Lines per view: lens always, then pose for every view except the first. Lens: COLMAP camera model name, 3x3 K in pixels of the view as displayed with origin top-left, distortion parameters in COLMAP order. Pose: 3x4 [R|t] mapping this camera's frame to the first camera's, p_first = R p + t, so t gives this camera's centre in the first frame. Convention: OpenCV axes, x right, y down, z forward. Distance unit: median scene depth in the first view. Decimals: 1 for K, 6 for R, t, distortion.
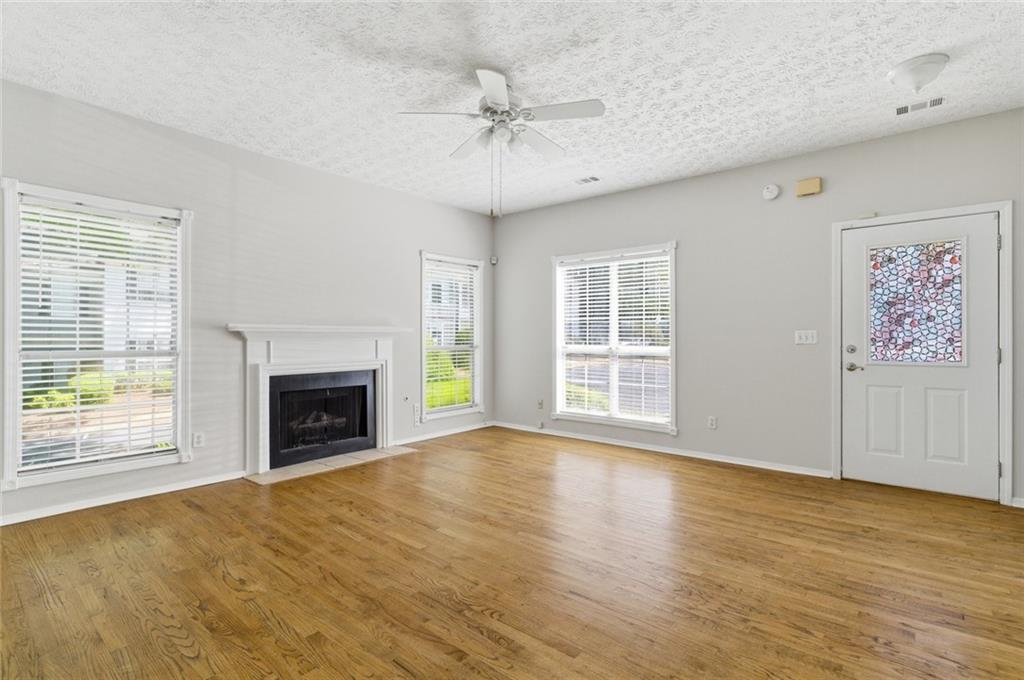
lens RADIAL K [[483.3, 0, 512.0], [0, 483.3, 340.0], [0, 0, 1]] dist [-0.001271, -0.000195]
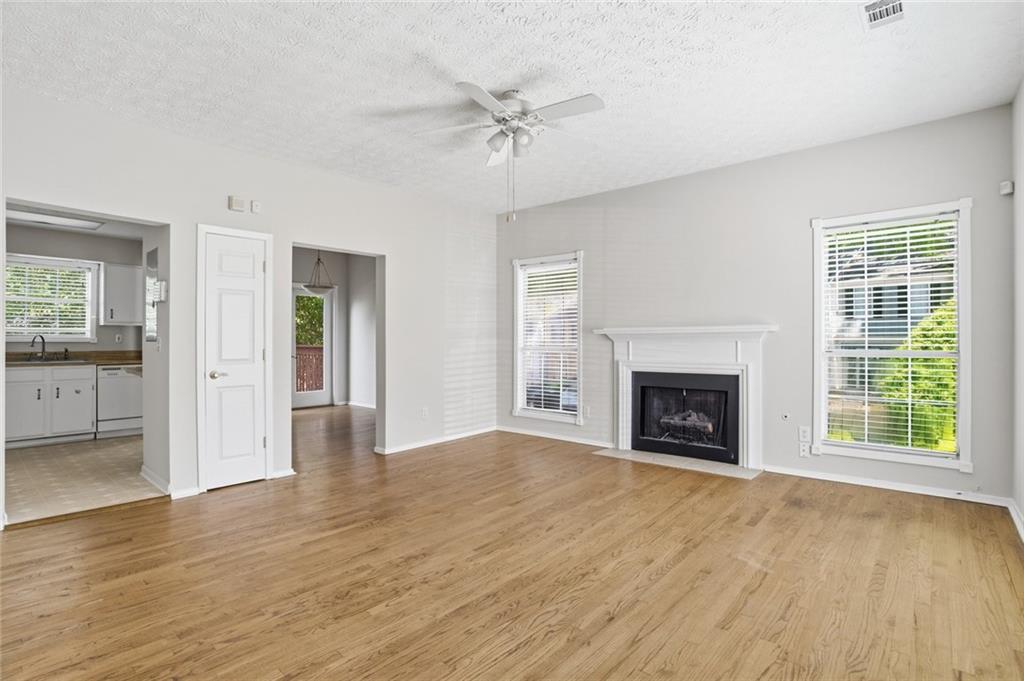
lens RADIAL K [[496.4, 0, 514.7], [0, 496.4, 340.4], [0, 0, 1]] dist [-0.061463, 0.020956]
pose [[-0.010772, 0.002725, -0.999938, 0.967469], [0.001437, 0.999995, 0.002710, -0.006557], [0.999941, -0.001407, -0.010776, 0.974137]]
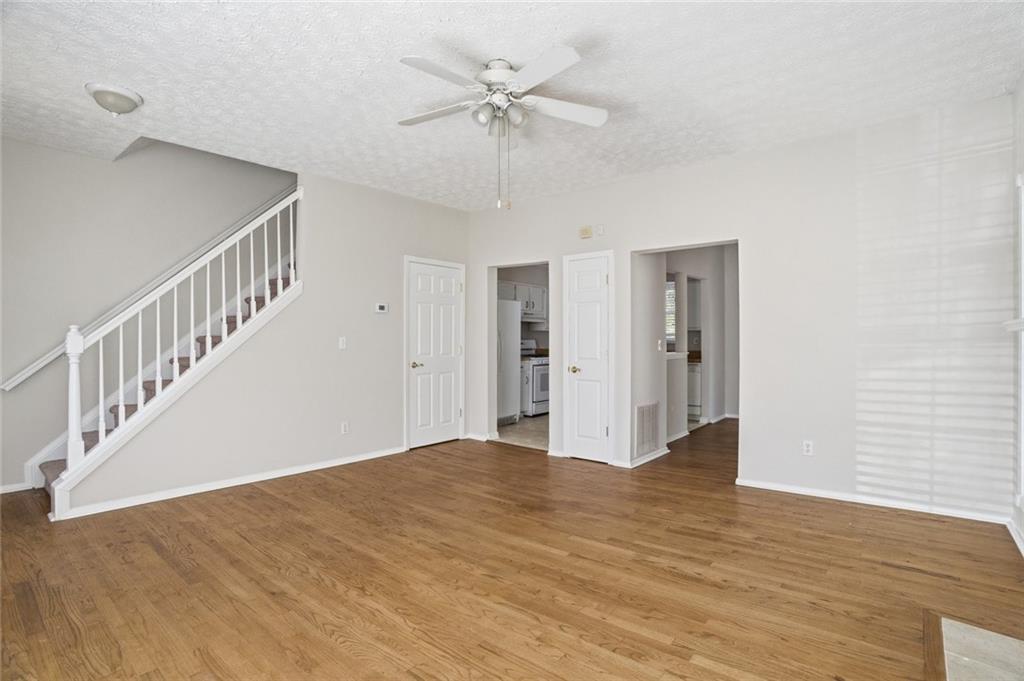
lens RADIAL K [[496.4, 0, 514.7], [0, 496.4, 340.4], [0, 0, 1]] dist [-0.061463, 0.020956]
pose [[-0.999900, 0.001550, -0.014047, -0.038976], [0.001594, 0.999994, -0.003113, -0.008789], [0.014042, -0.003135, -0.999896, 1.828540]]
